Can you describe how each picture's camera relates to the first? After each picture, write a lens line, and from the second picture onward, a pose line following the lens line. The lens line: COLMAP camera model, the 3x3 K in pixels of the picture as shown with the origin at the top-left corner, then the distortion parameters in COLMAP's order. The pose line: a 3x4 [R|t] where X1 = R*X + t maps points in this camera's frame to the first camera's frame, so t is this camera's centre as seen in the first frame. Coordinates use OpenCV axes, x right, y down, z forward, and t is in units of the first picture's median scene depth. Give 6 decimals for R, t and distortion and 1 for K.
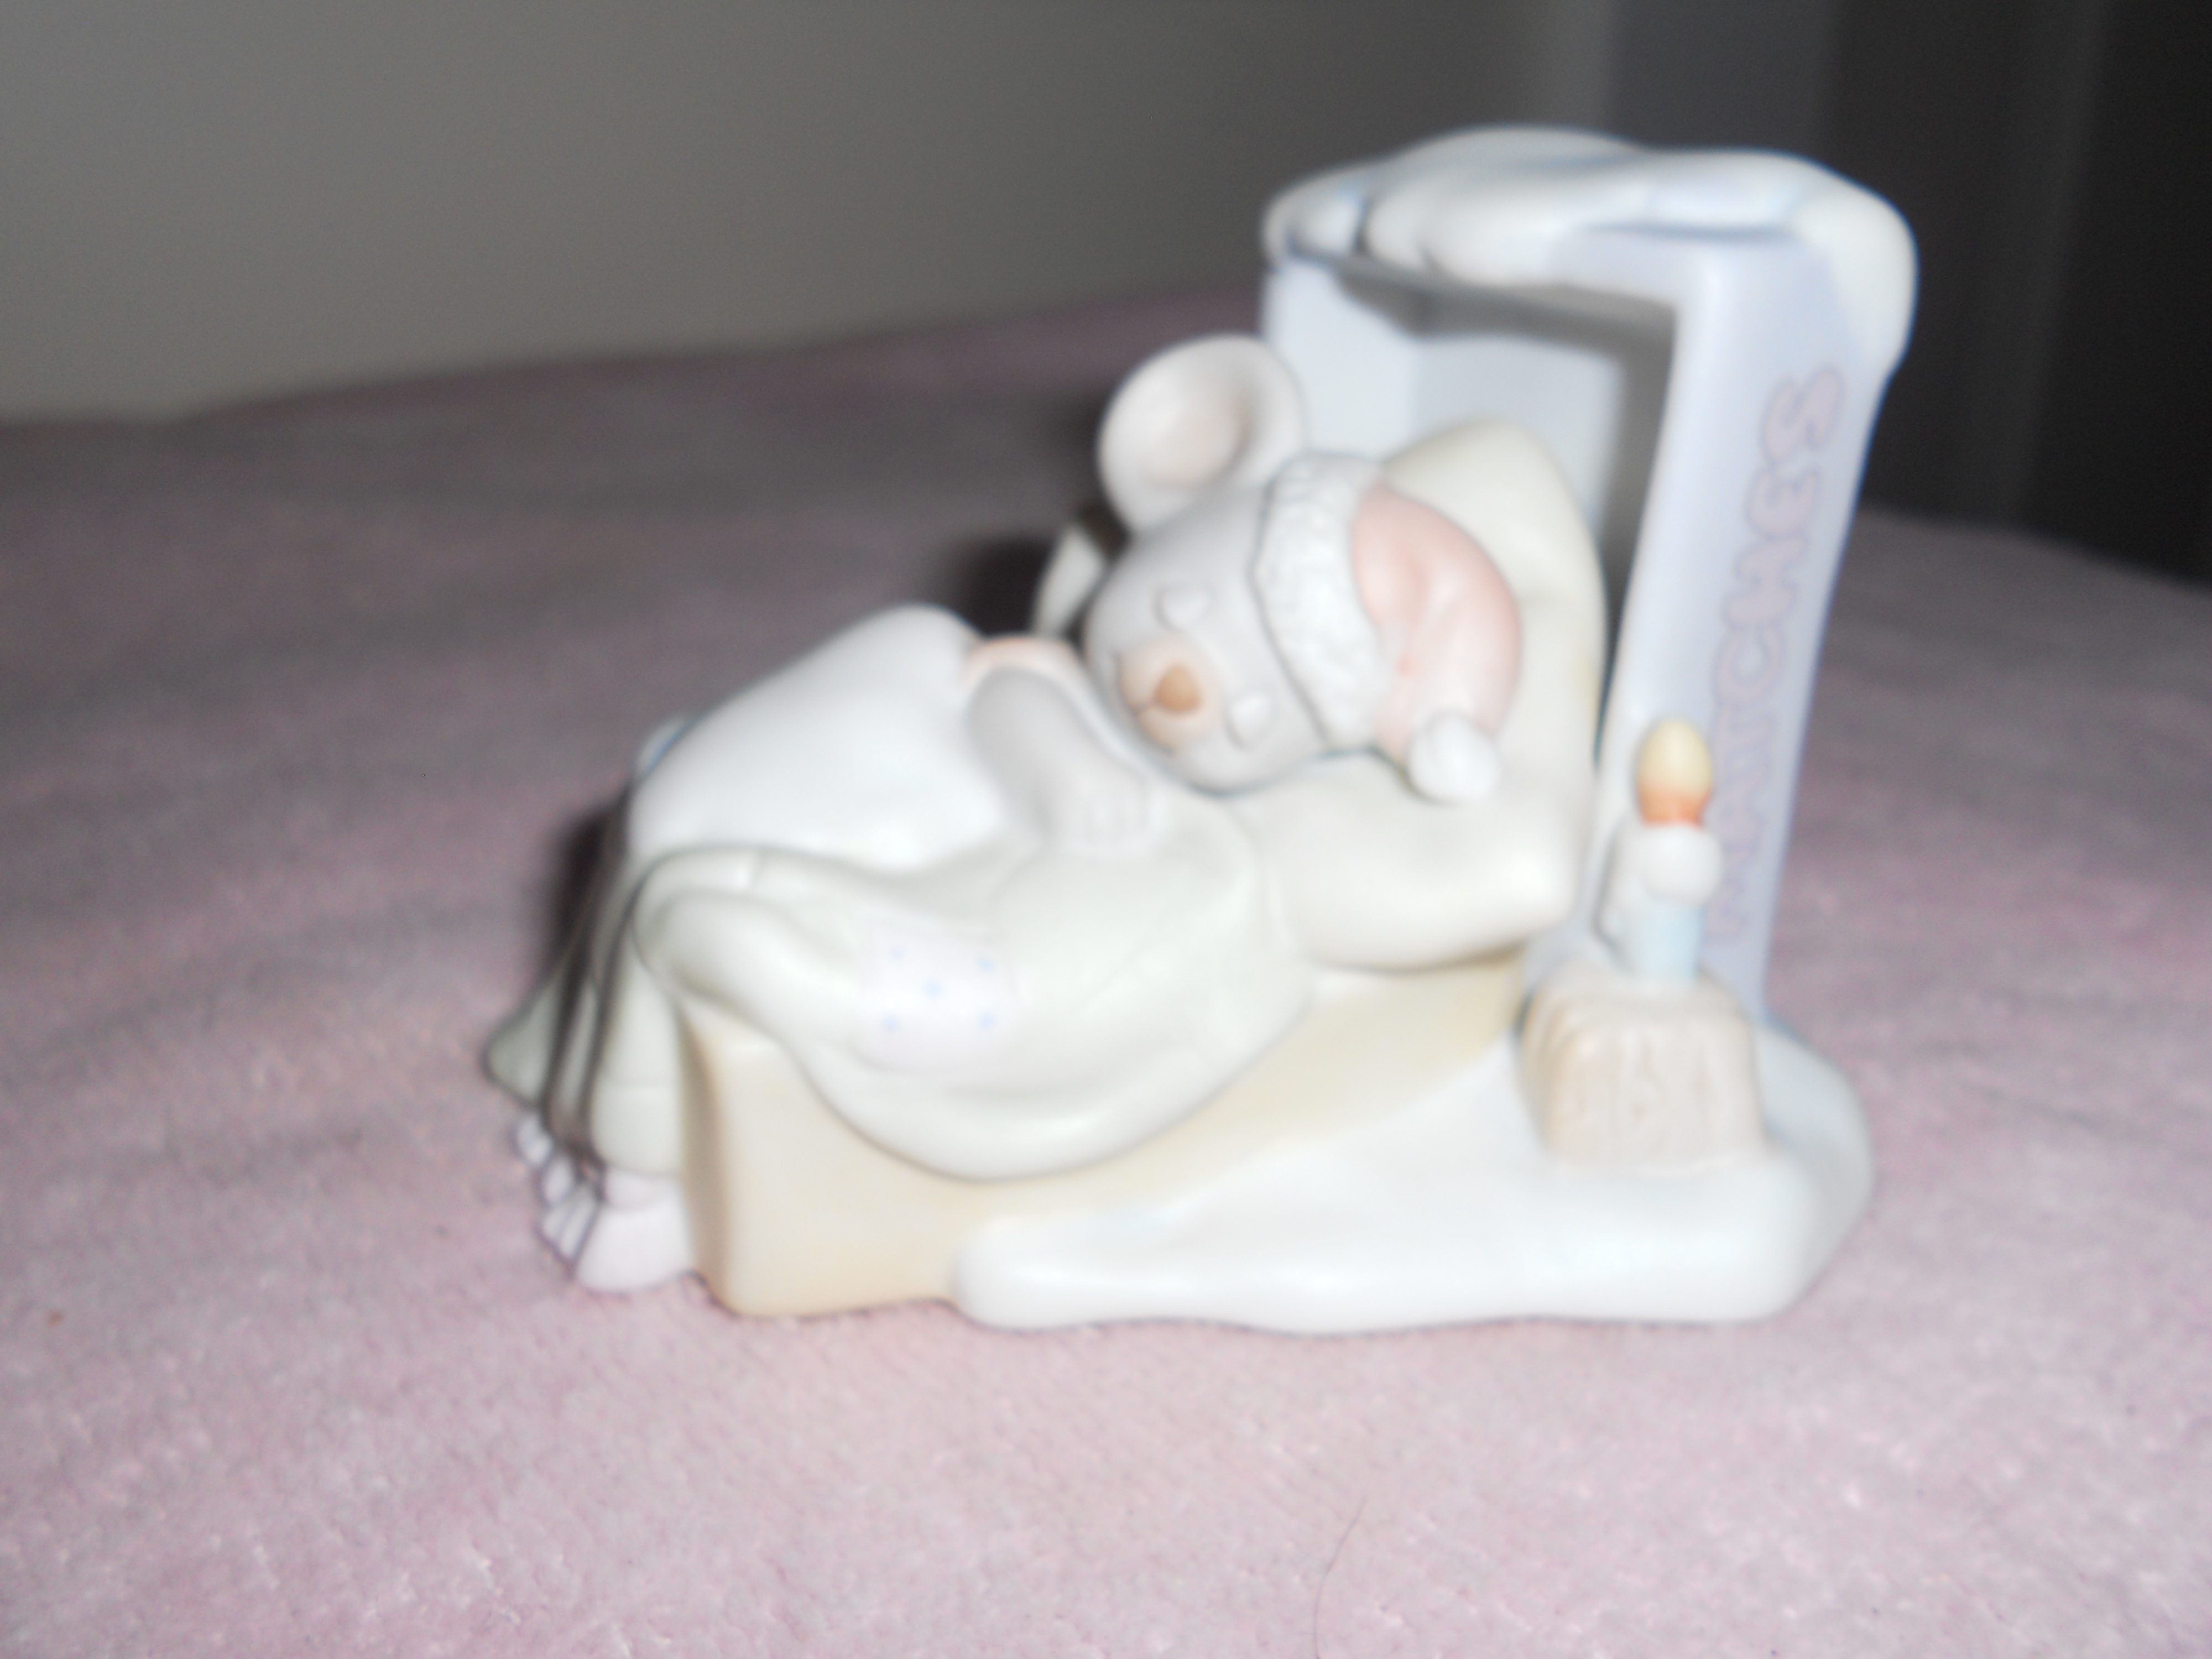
lens RADIAL K [[2034.1, 0, 1106.0], [0, 2034.1, 829.5], [0, 0, 1]] dist [-0.055518, 0.144233]
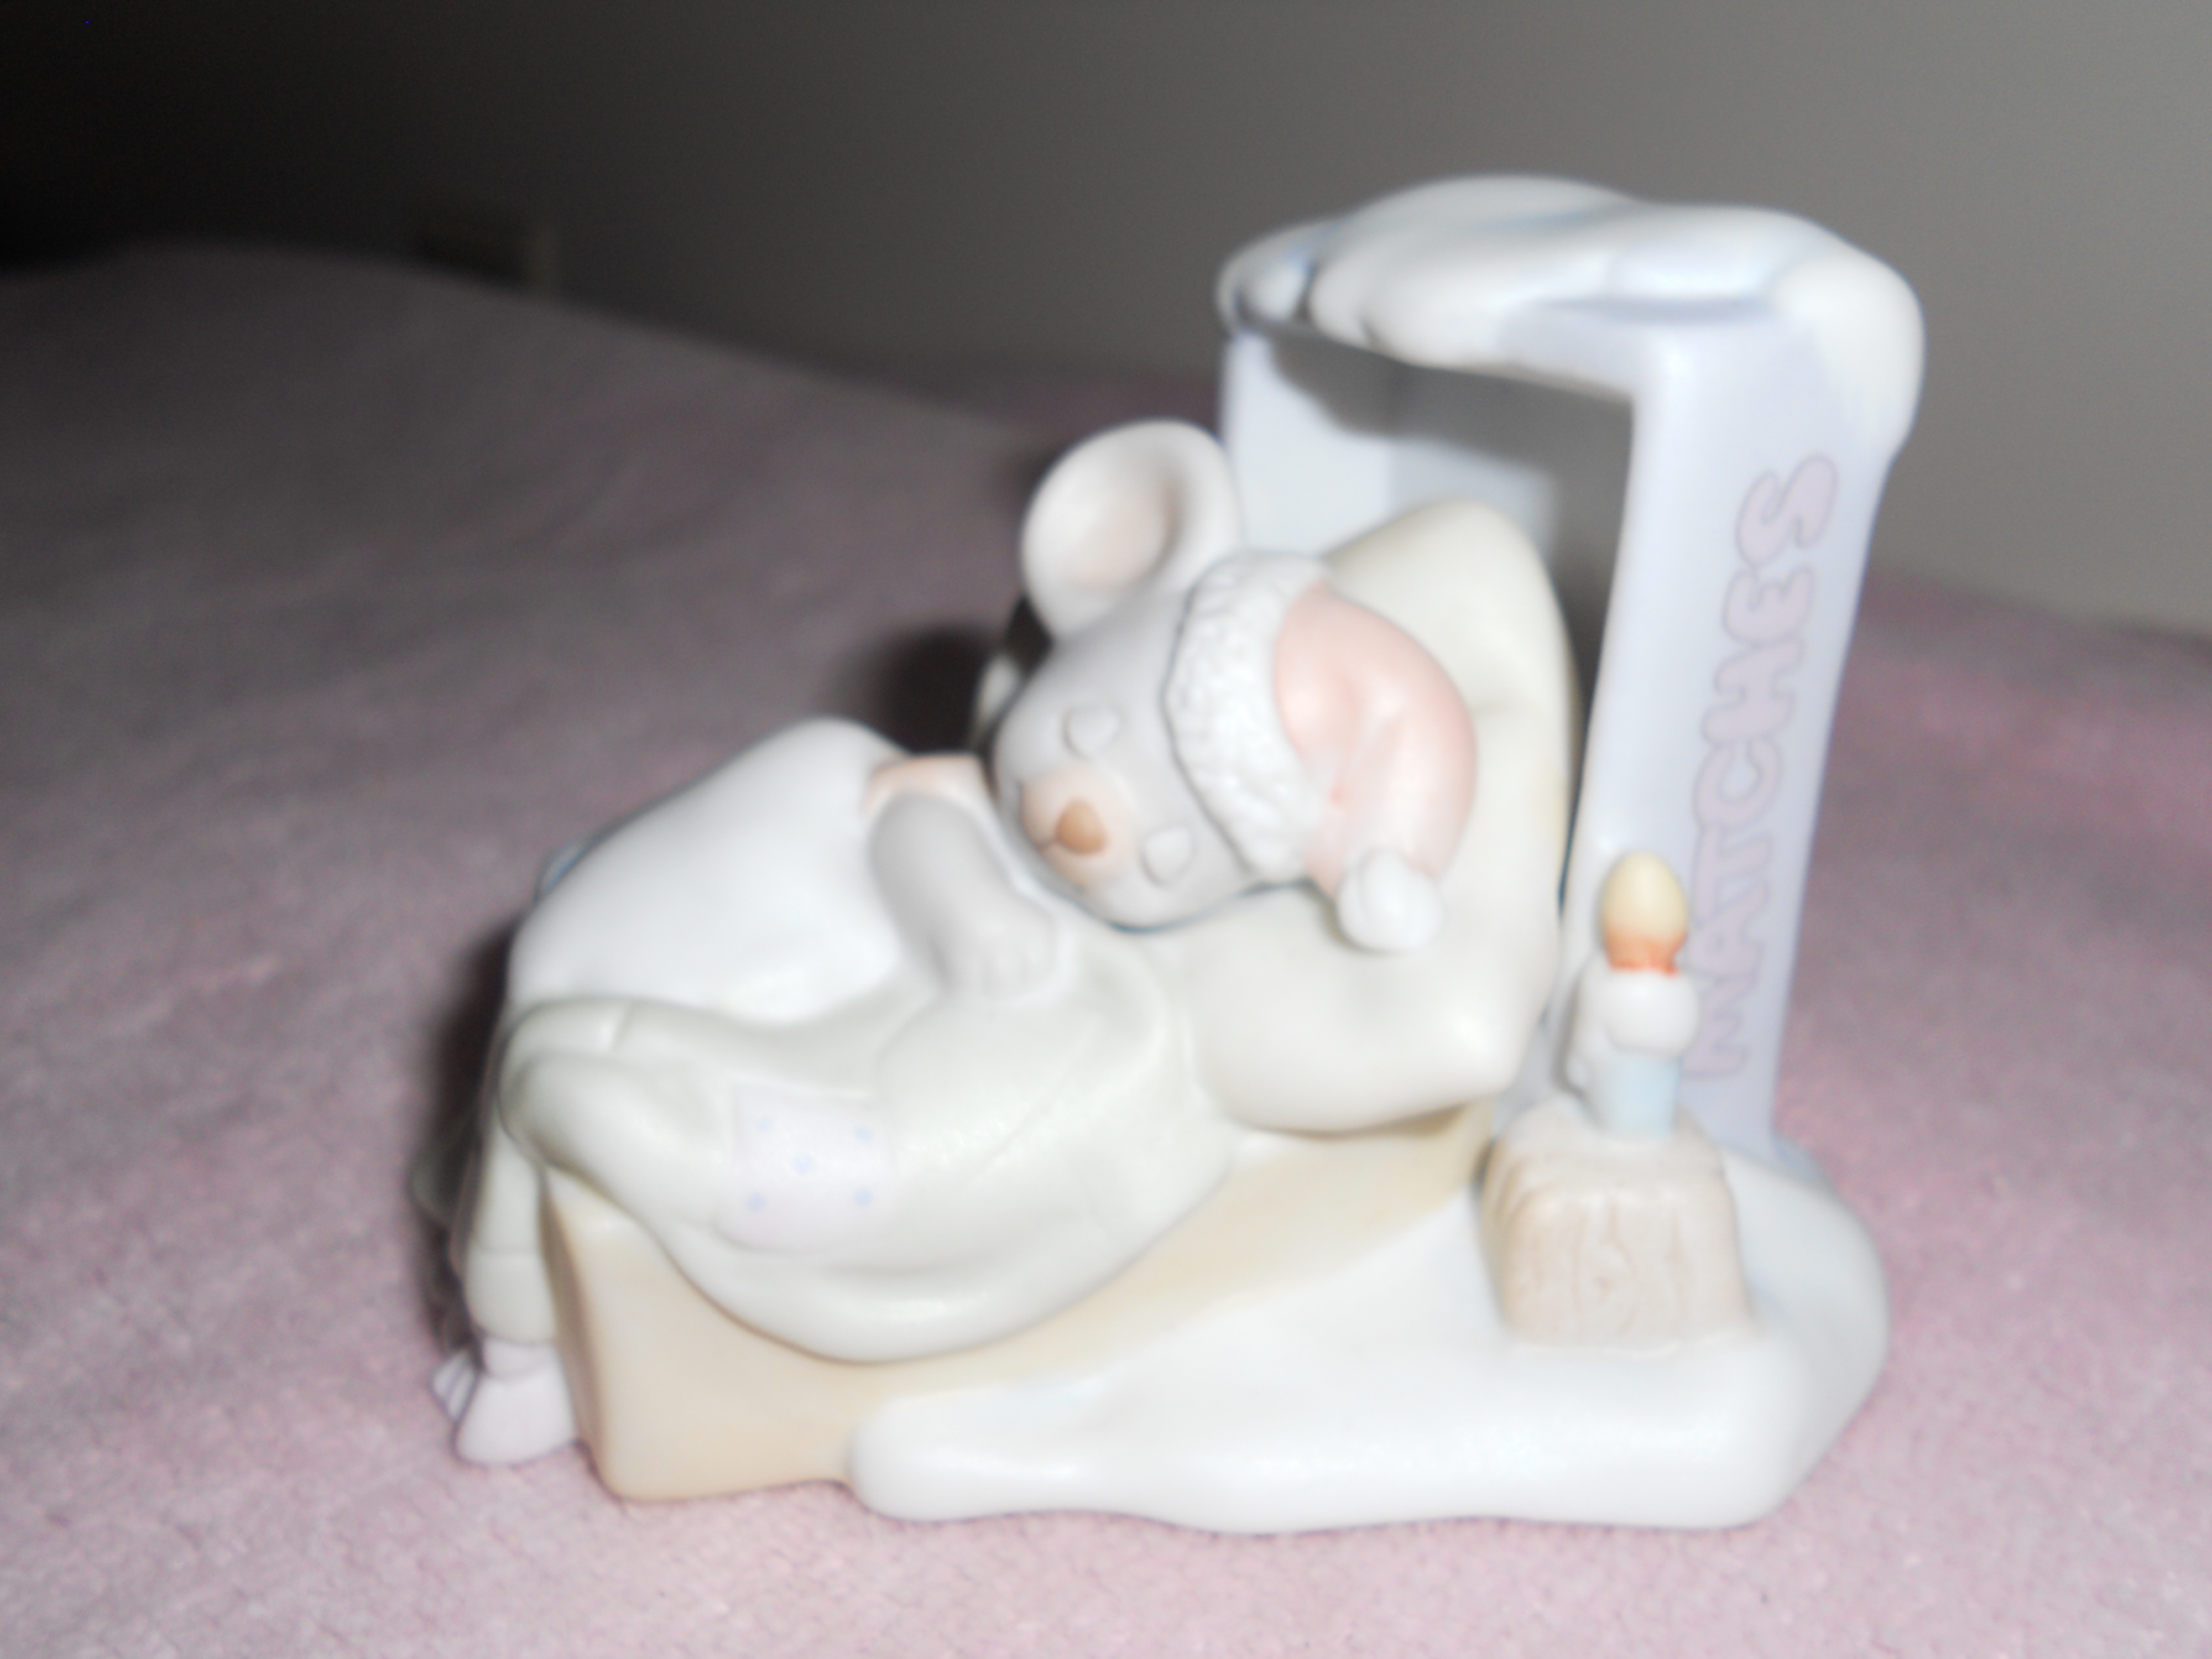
lens RADIAL K [[2034.1, 0, 1106.0], [0, 2034.1, 829.5], [0, 0, 1]] dist [-0.055518, 0.144233]
pose [[0.996512, -0.003924, -0.083356, 0.118956], [0.006079, 0.999653, 0.025615, -0.088465], [0.083227, -0.026032, 0.996191, 0.090975]]
